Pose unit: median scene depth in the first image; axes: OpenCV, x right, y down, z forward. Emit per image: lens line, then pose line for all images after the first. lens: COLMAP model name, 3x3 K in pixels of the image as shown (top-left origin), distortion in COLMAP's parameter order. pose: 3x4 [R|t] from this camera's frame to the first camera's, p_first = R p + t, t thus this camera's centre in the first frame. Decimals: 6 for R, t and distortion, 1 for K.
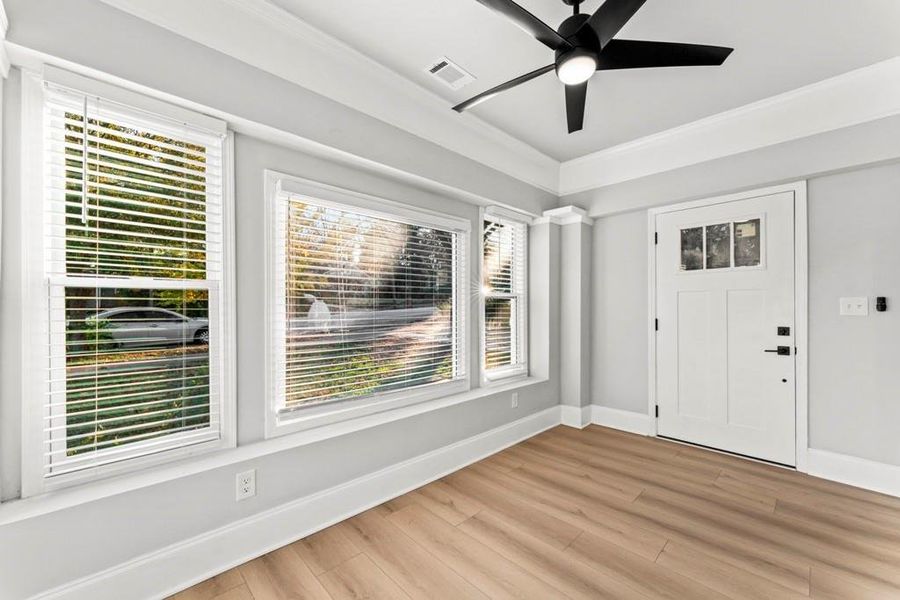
lens RADIAL K [[364.1, 0, 450.1], [0, 364.1, 304.8], [0, 0, 1]] dist [-0.000434, 0.000056]
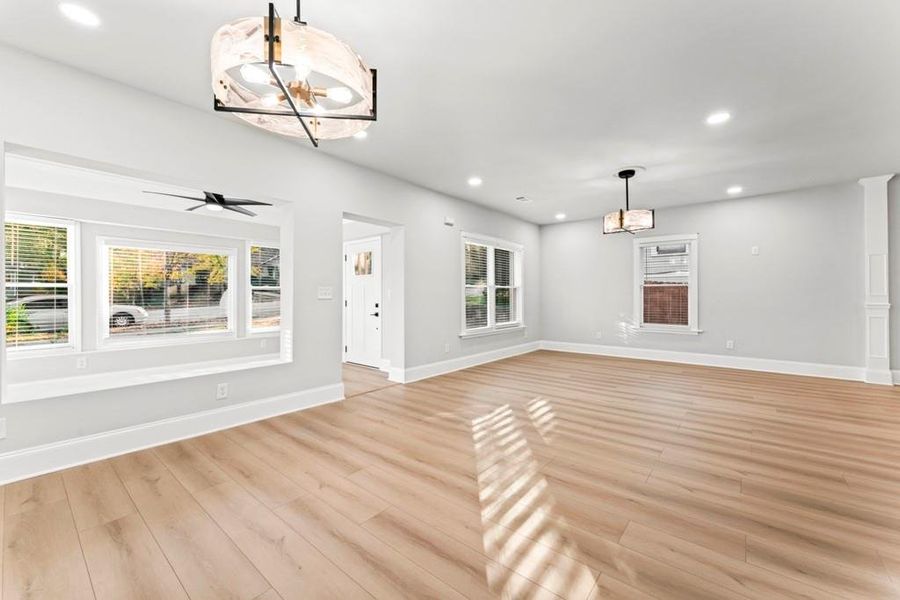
lens RADIAL K [[364.1, 0, 446.7], [0, 364.1, 295.8], [0, 0, 1]] dist [-0.000434, 0.000056]
pose [[0.994178, -0.005629, 0.107600, 0.875769], [0.005903, 0.999980, -0.002224, 0.019702], [-0.107585, 0.002847, 0.994192, -0.930937]]
